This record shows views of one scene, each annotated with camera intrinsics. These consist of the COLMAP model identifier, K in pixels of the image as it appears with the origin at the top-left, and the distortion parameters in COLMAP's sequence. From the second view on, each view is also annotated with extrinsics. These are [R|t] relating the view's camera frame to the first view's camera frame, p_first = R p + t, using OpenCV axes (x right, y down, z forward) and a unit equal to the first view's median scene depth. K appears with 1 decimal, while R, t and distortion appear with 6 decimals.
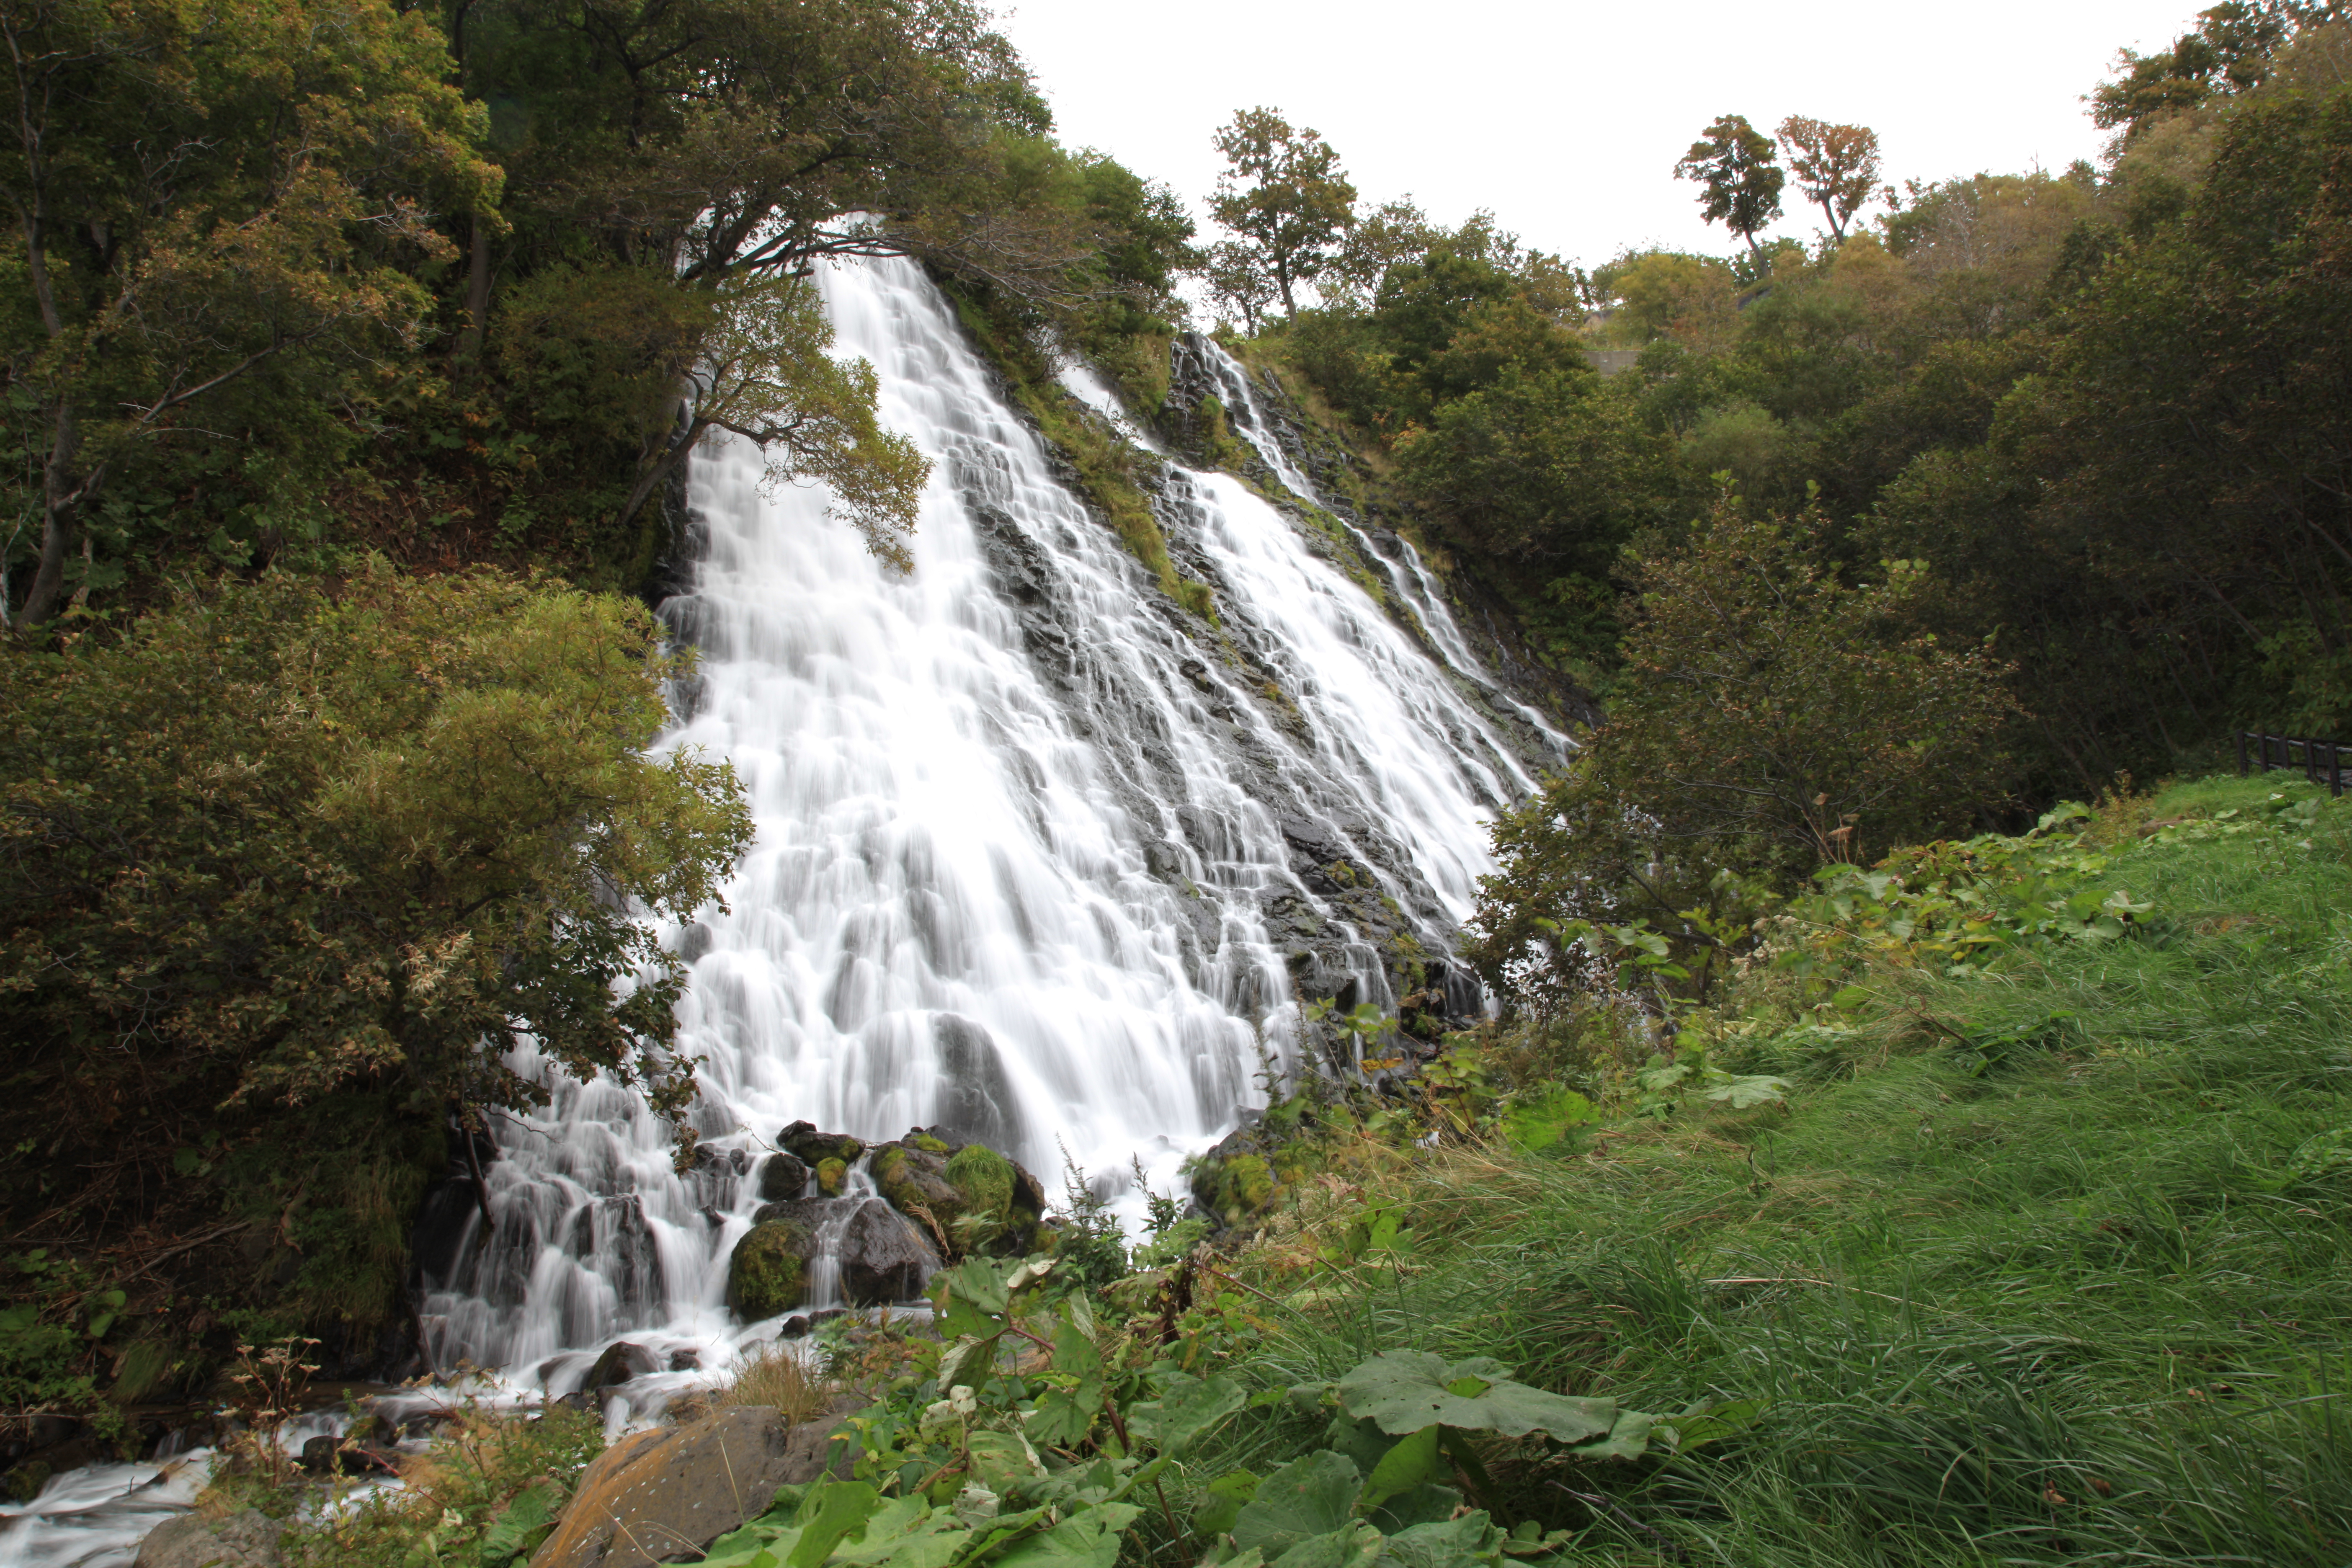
lens RADIAL K [[1619.4, 0, 1149.6], [0, 1619.4, 772.6], [0, 0, 1]] dist [-0.103444, 0.046768]
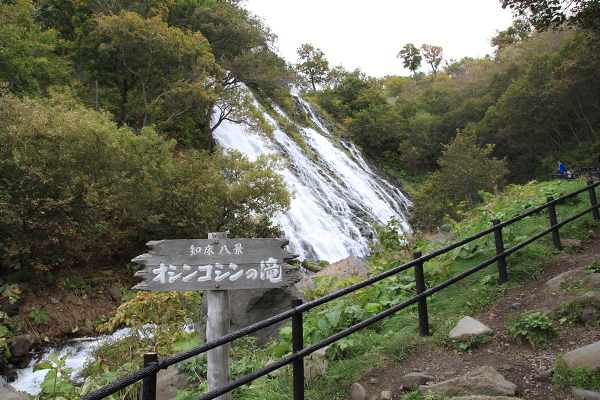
lens RADIAL K [[413.1, 0, 296.1], [0, 413.1, 196.6], [0, 0, 1]] dist [-0.103444, 0.046768]
pose [[0.994642, -0.028817, 0.099283, -0.105056], [0.030696, 0.999376, -0.017446, 0.016547], [-0.098718, 0.020400, 0.994906, -0.103195]]
